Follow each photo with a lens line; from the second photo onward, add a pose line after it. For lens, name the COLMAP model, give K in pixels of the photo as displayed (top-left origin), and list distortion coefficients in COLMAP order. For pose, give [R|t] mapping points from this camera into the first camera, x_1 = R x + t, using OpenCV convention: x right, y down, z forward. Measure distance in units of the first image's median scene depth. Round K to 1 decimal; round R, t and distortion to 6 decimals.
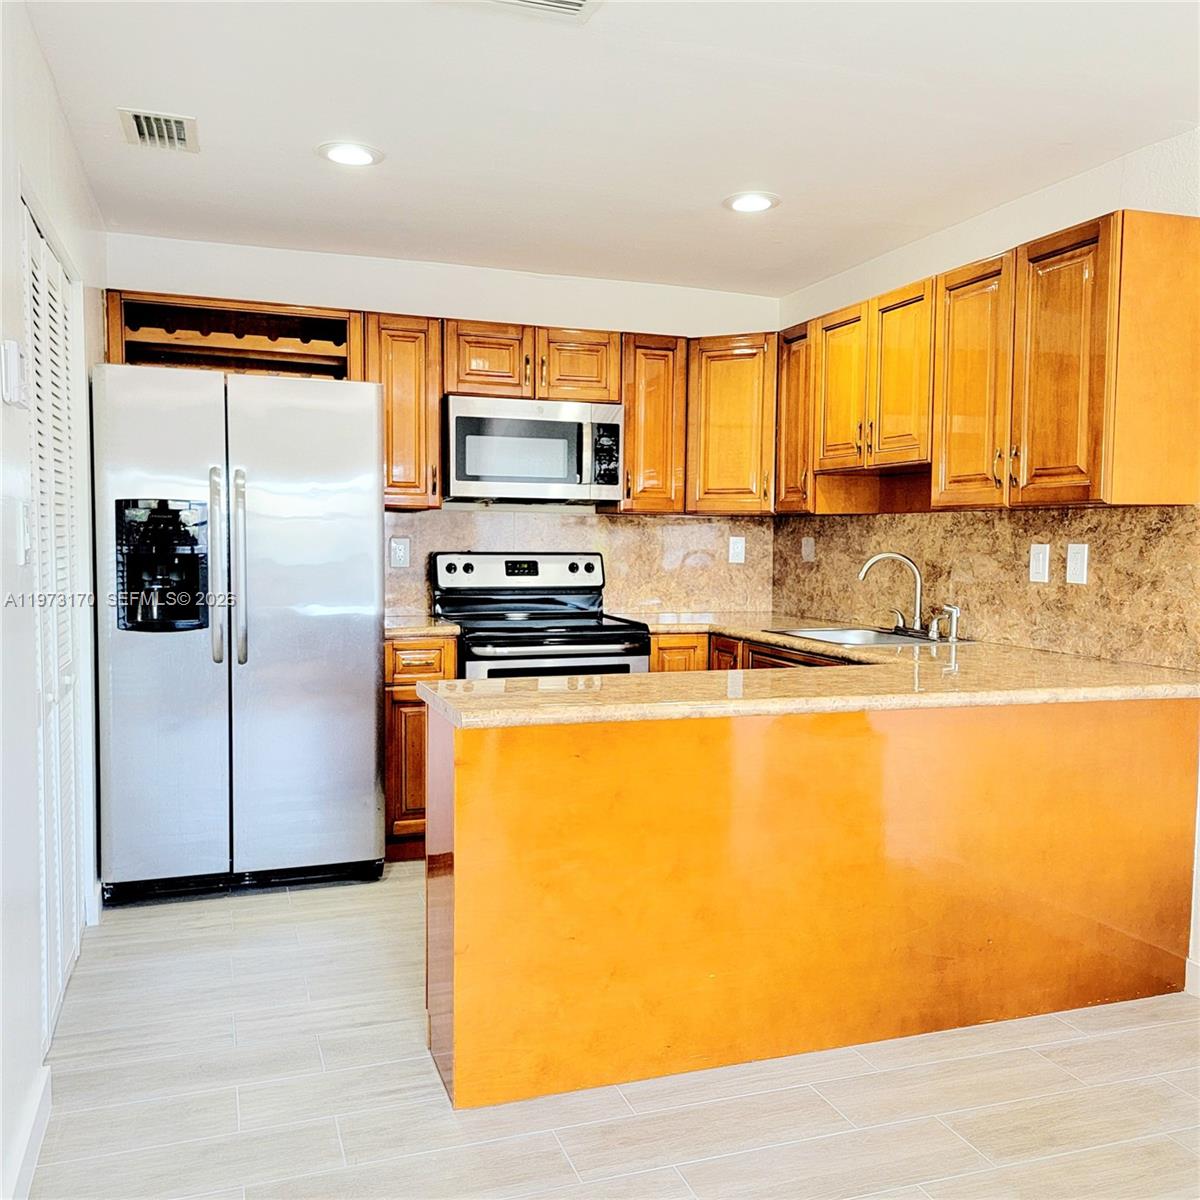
lens RADIAL K [[1111.2, 0, 611.6], [0, 1111.2, 609.5], [0, 0, 1]] dist [0.042004, 0.000000]
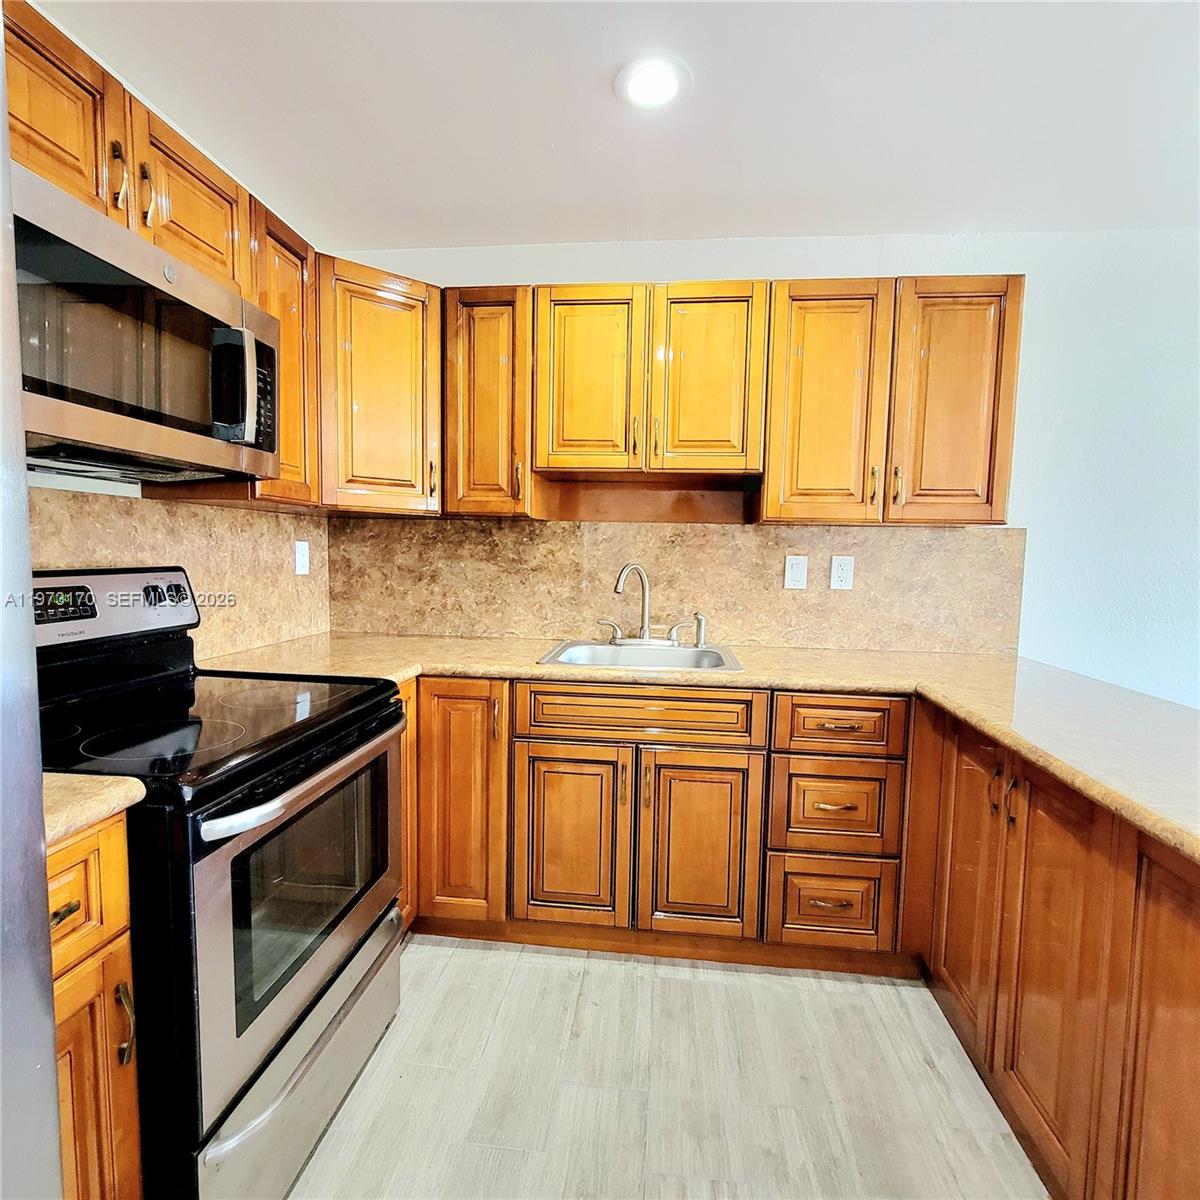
lens RADIAL K [[658.5, 0, 595.4], [0, 658.5, 599.3], [0, 0, 1]] dist [-0.005191, 0.001202]
pose [[0.438032, -0.067310, 0.896436, -0.250703], [0.043696, 0.997608, 0.053555, -0.047750], [-0.897897, 0.015712, 0.439925, 0.723578]]
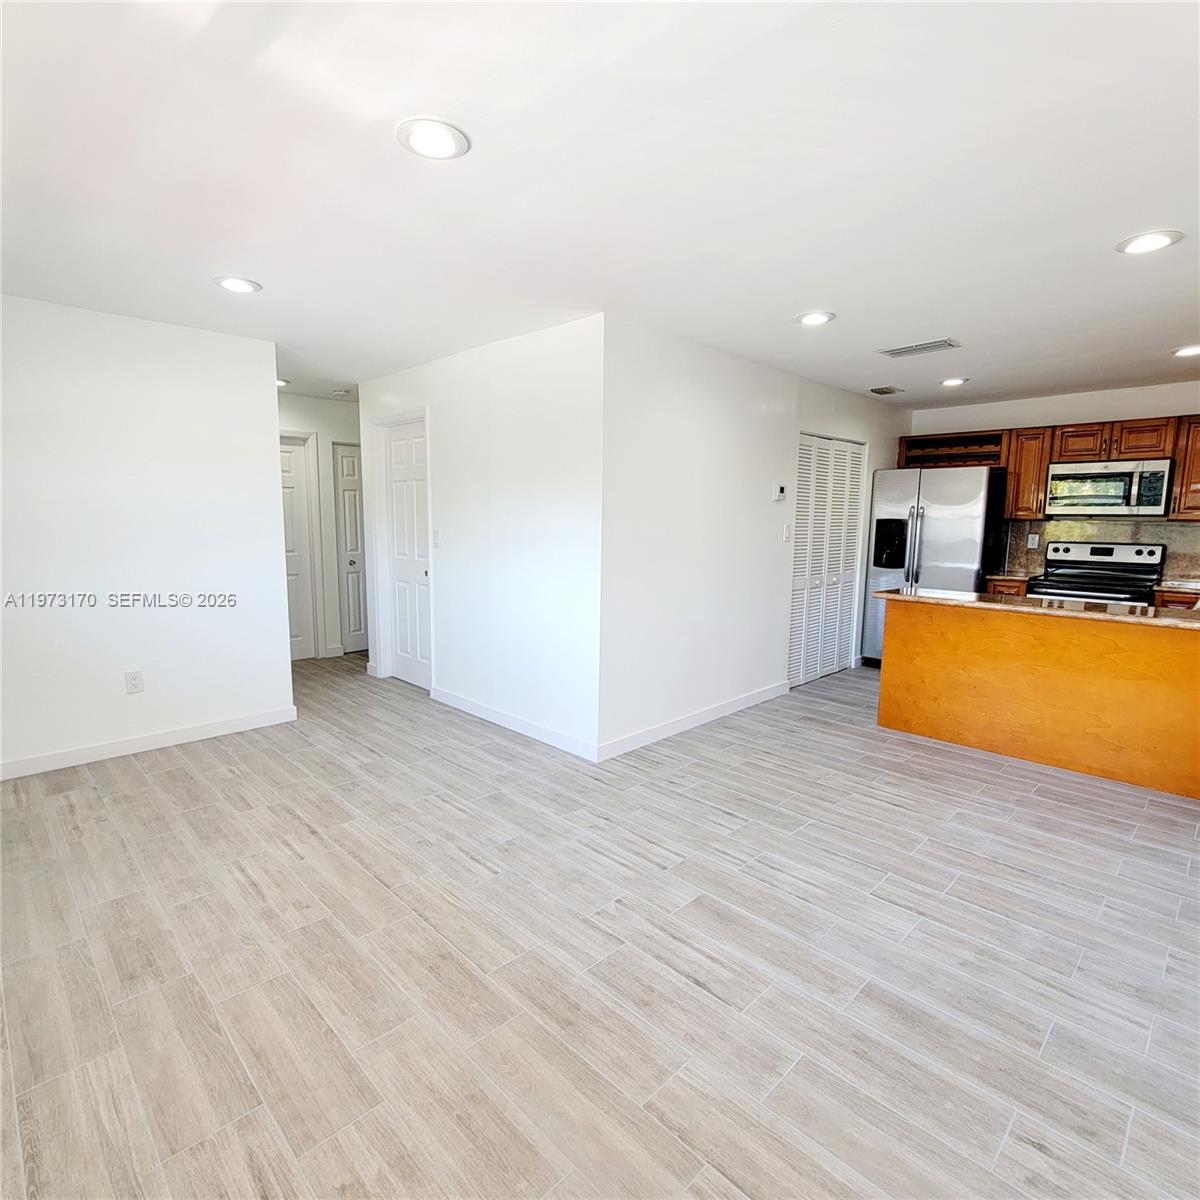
lens RADIAL K [[658.5, 0, 598.0], [0, 658.5, 601.5], [0, 0, 1]] dist [-0.005191, 0.001202]
pose [[0.417663, 0.111852, -0.901691, 0.610957], [-0.065164, 0.993526, 0.093060, -0.001642], [0.906262, 0.019890, 0.422248, -0.244137]]
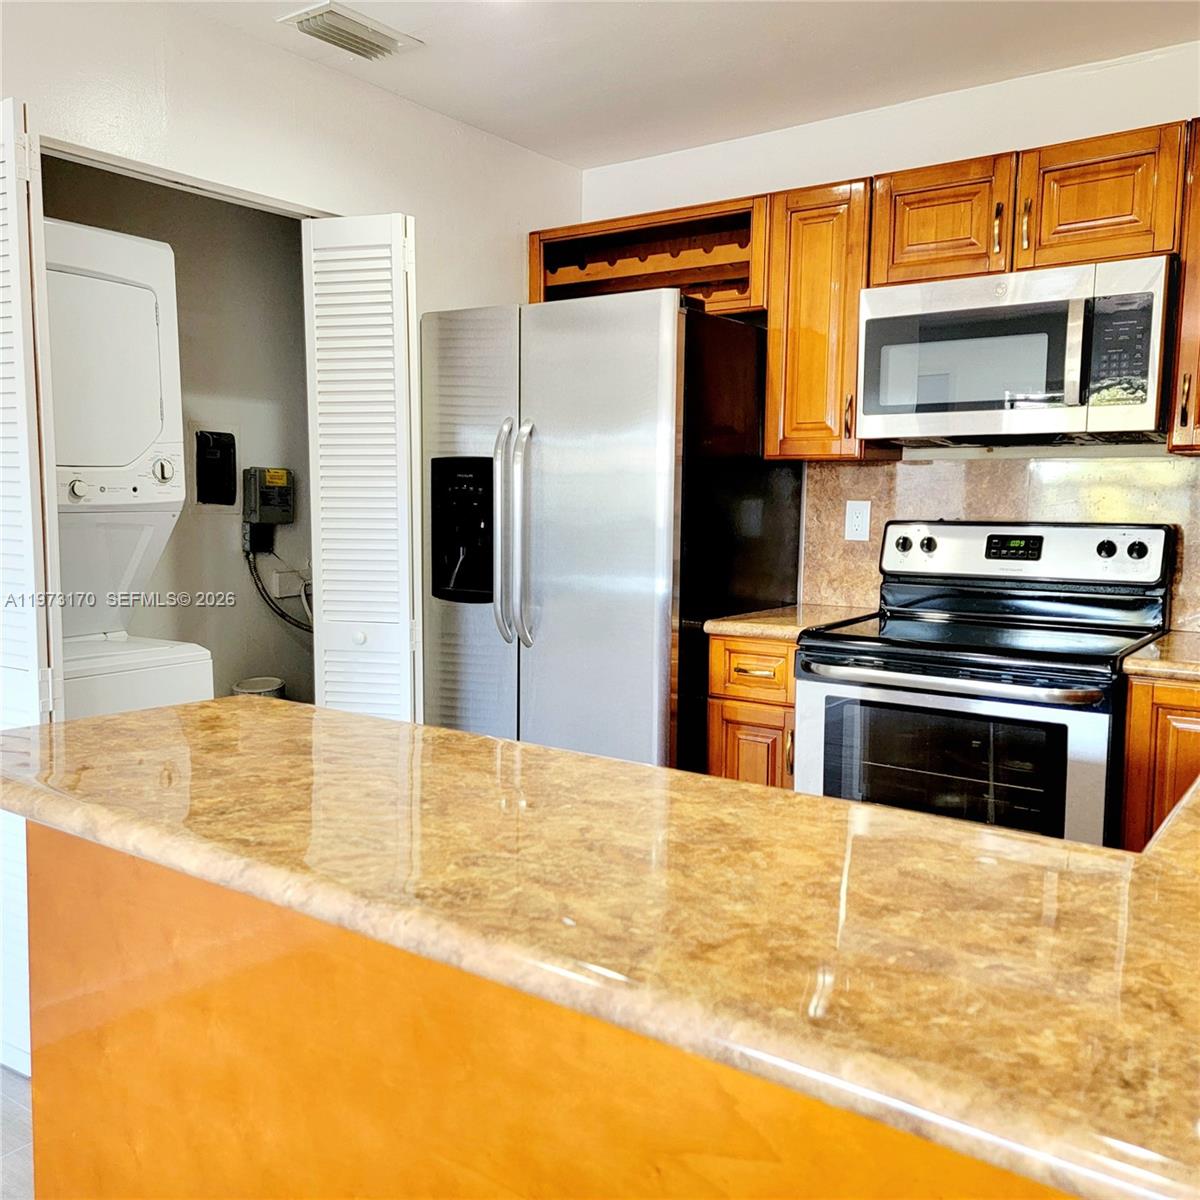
lens RADIAL K [[1111.2, 0, 609.0], [0, 1111.2, 610.1], [0, 0, 1]] dist [0.042004, 0.000000]
pose [[0.567218, 0.080813, -0.819593, 0.339321], [-0.055360, 0.996665, 0.059959, -0.029061], [0.821705, 0.011363, 0.569800, 0.479108]]
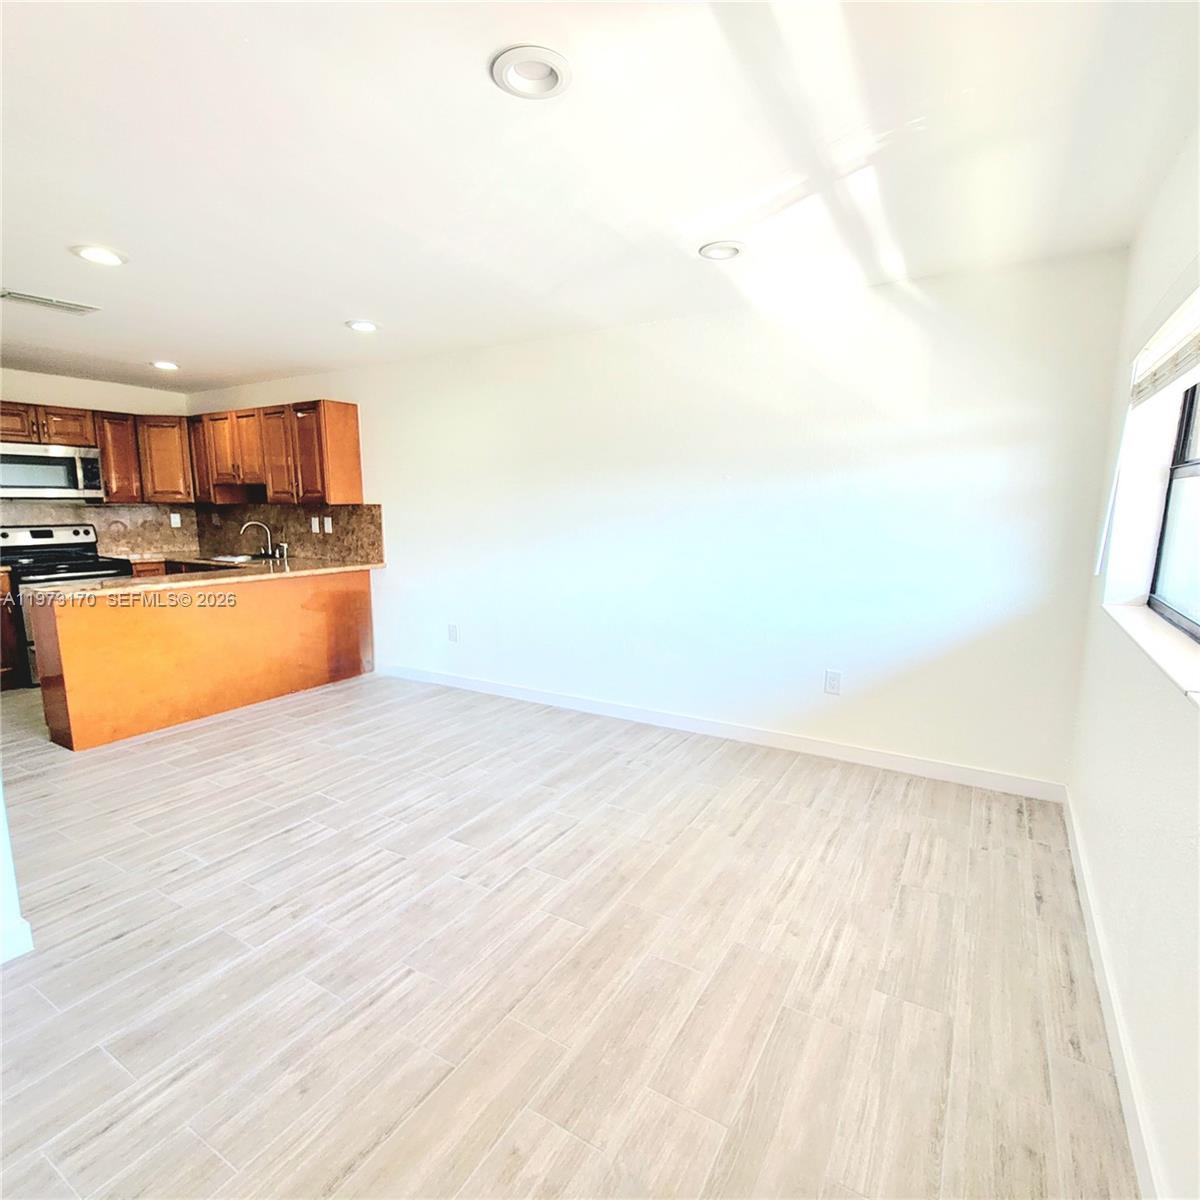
lens RADIAL K [[658.5, 0, 599.5], [0, 658.5, 607.2], [0, 0, 1]] dist [-0.005191, 0.001202]
pose [[0.774294, -0.108798, 0.623403, -0.060726], [0.048899, 0.992451, 0.112471, 0.006680], [-0.630934, -0.056602, 0.773769, -0.483268]]
